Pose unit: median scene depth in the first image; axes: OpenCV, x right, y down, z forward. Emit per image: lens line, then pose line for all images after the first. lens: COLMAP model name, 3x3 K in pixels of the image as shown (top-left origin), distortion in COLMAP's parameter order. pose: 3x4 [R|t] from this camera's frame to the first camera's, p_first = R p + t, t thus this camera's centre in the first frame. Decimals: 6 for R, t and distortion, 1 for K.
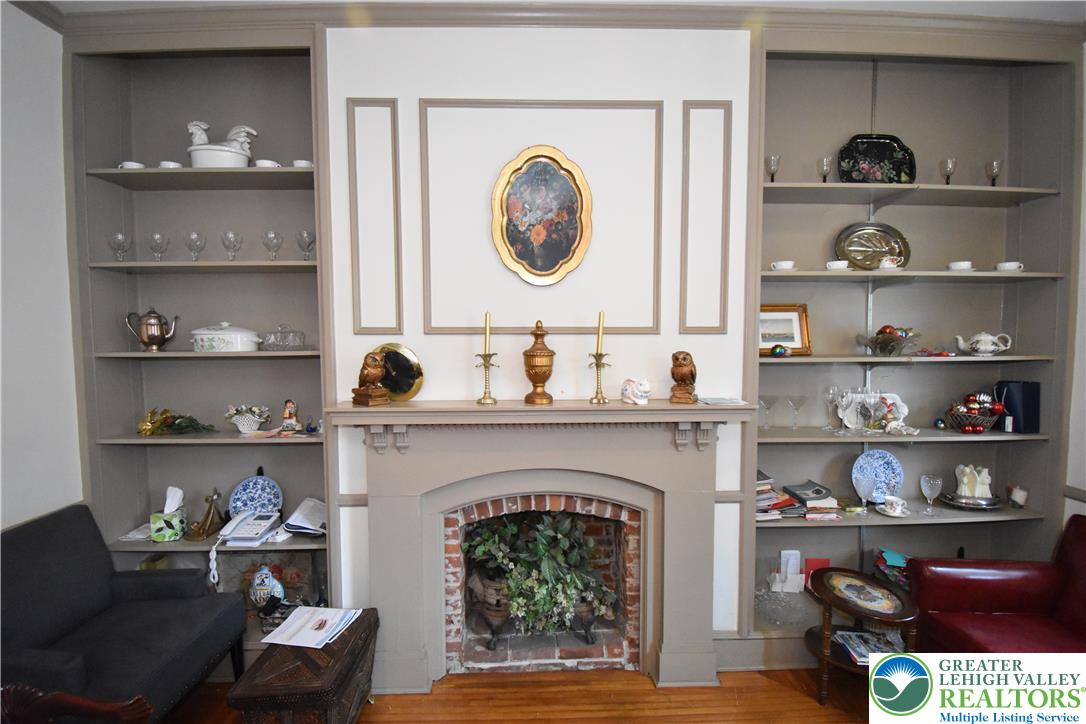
lens RADIAL K [[527.7, 0, 539.4], [0, 527.7, 368.7], [0, 0, 1]] dist [-0.003220, -0.000668]
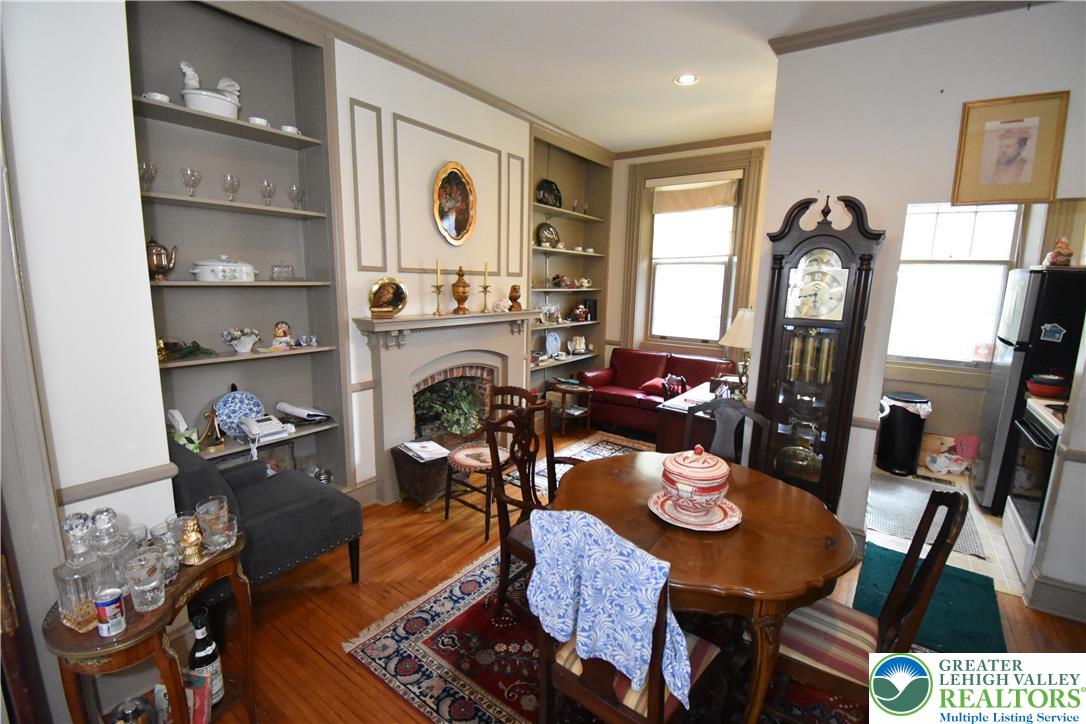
lens RADIAL K [[481.1, 0, 546.0], [0, 481.1, 363.1], [0, 0, 1]] dist [0.024966, -0.029557]
pose [[0.603171, -0.118090, 0.788822, -1.071757], [0.031483, 0.991733, 0.124394, 0.035784], [-0.796990, -0.050196, 0.601902, -0.198840]]
